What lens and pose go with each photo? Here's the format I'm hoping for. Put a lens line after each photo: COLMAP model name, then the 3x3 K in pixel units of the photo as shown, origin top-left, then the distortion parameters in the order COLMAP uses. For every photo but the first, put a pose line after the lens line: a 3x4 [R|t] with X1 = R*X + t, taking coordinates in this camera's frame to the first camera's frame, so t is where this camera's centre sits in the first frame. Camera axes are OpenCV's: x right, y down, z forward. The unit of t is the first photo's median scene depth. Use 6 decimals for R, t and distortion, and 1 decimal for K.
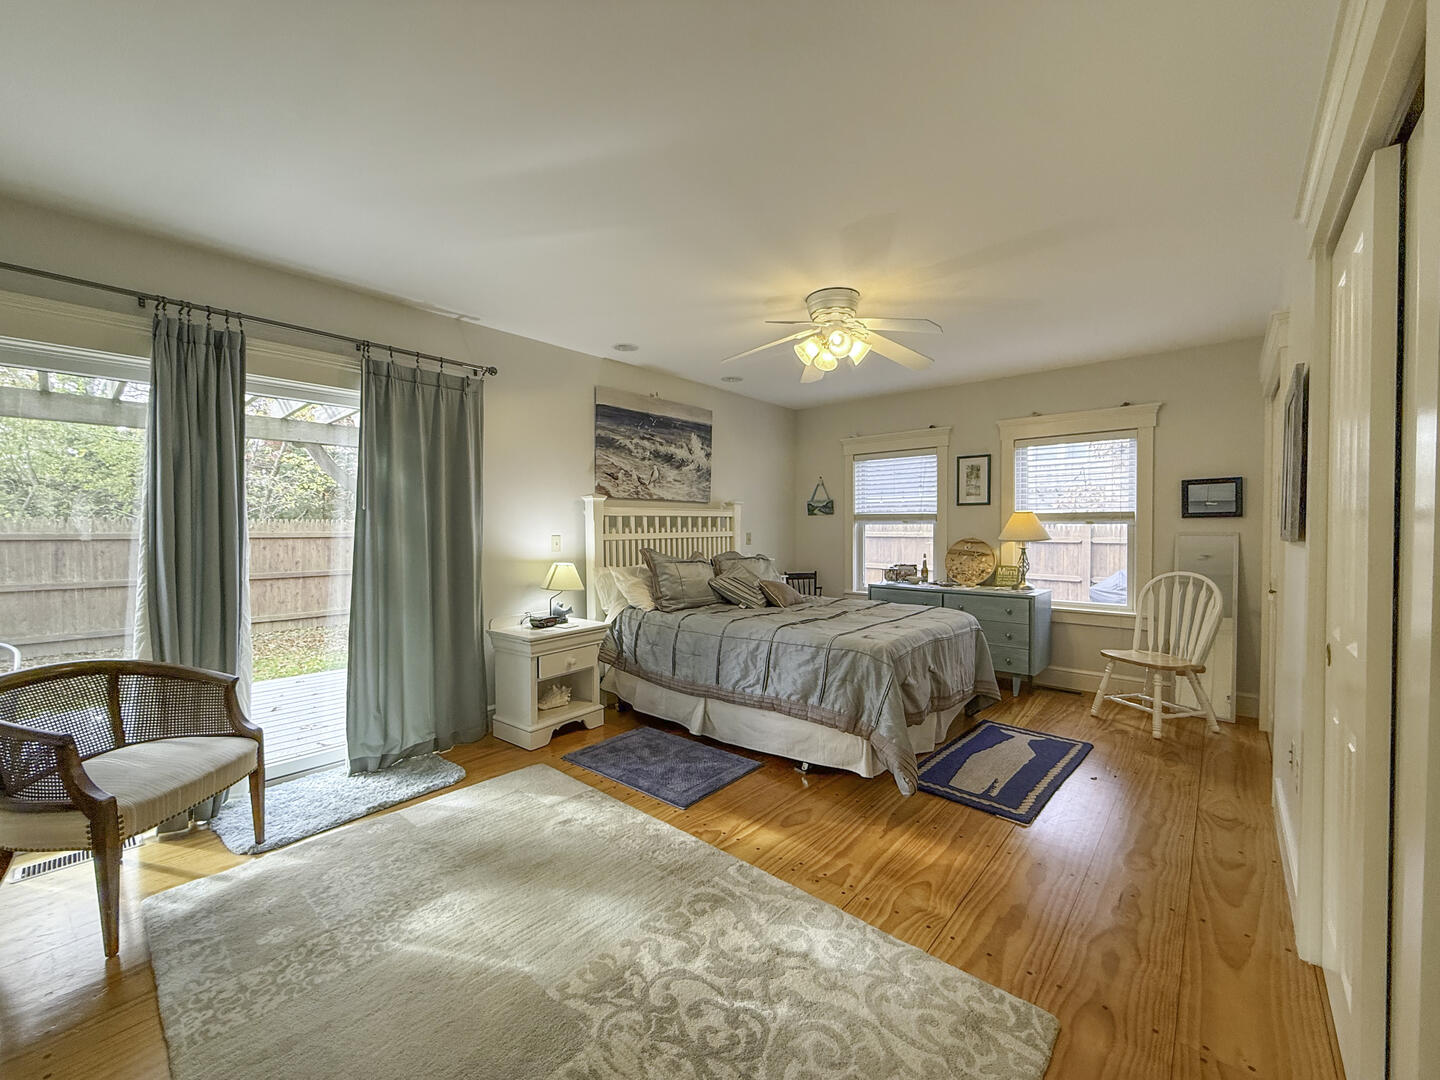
lens RADIAL K [[579.6, 0, 718.6], [0, 579.6, 538.8], [0, 0, 1]] dist [0.003646, 0.000194]
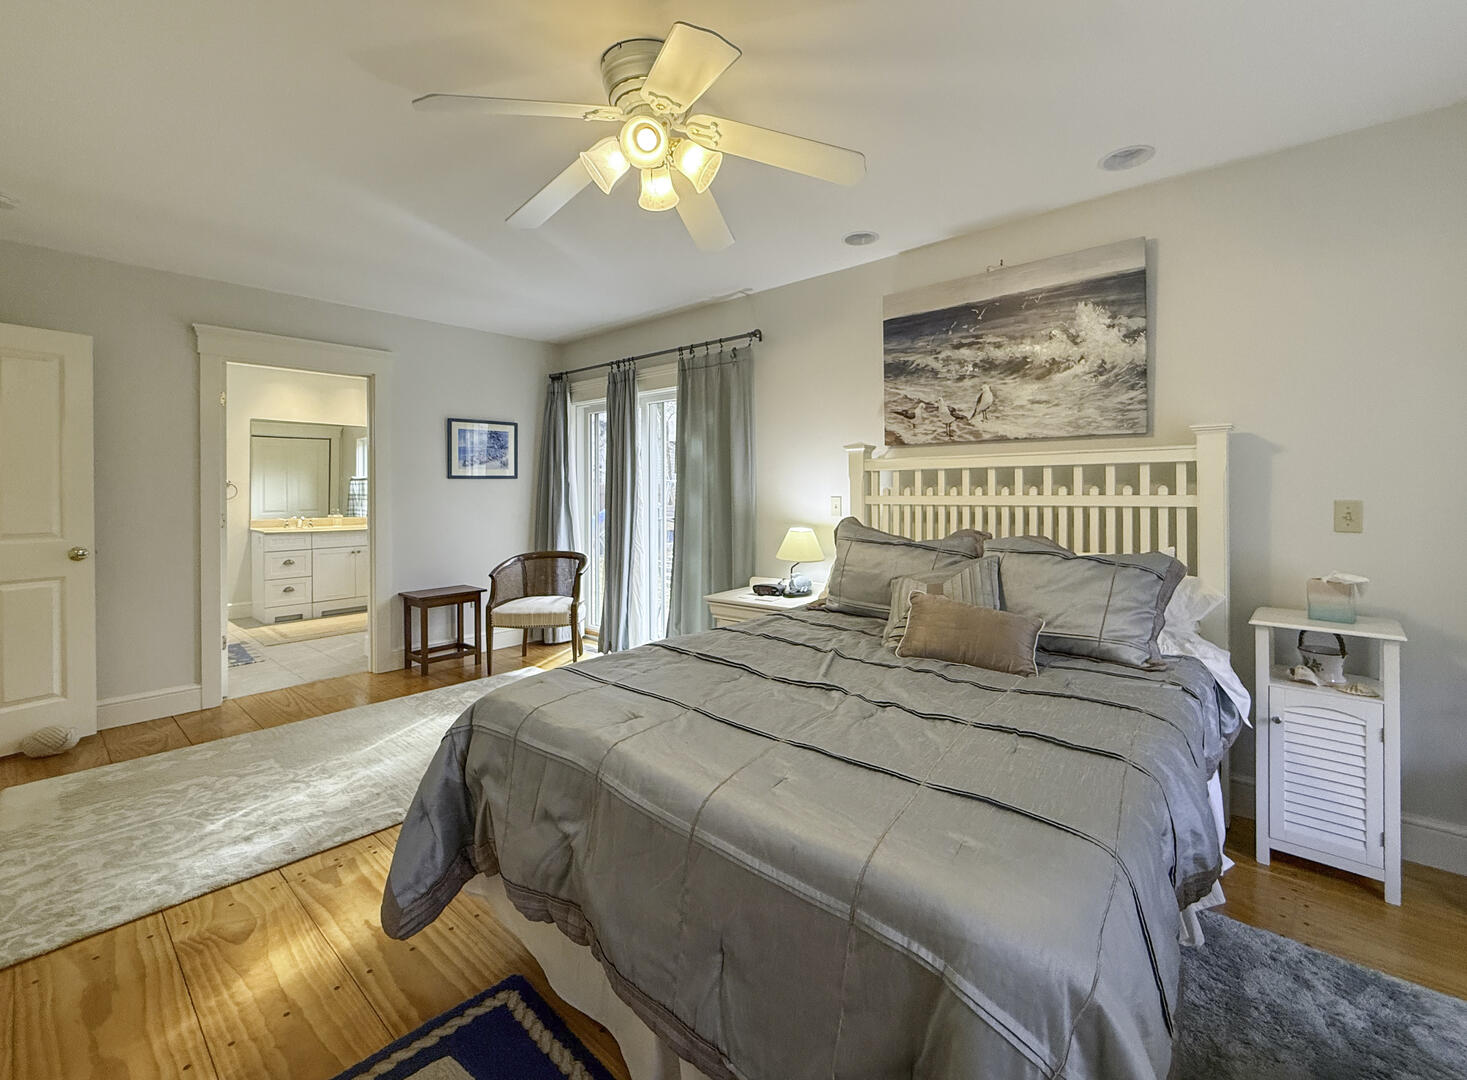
lens RADIAL K [[636.7, 0, 752.0], [0, 636.7, 484.2], [0, 0, 1]] dist [-0.001476, 0.000419]
pose [[0.002303, -0.000932, -0.999997, 0.571571], [-0.014566, 0.999893, -0.000965, -0.018894], [0.999891, 0.014568, 0.002289, 0.783029]]
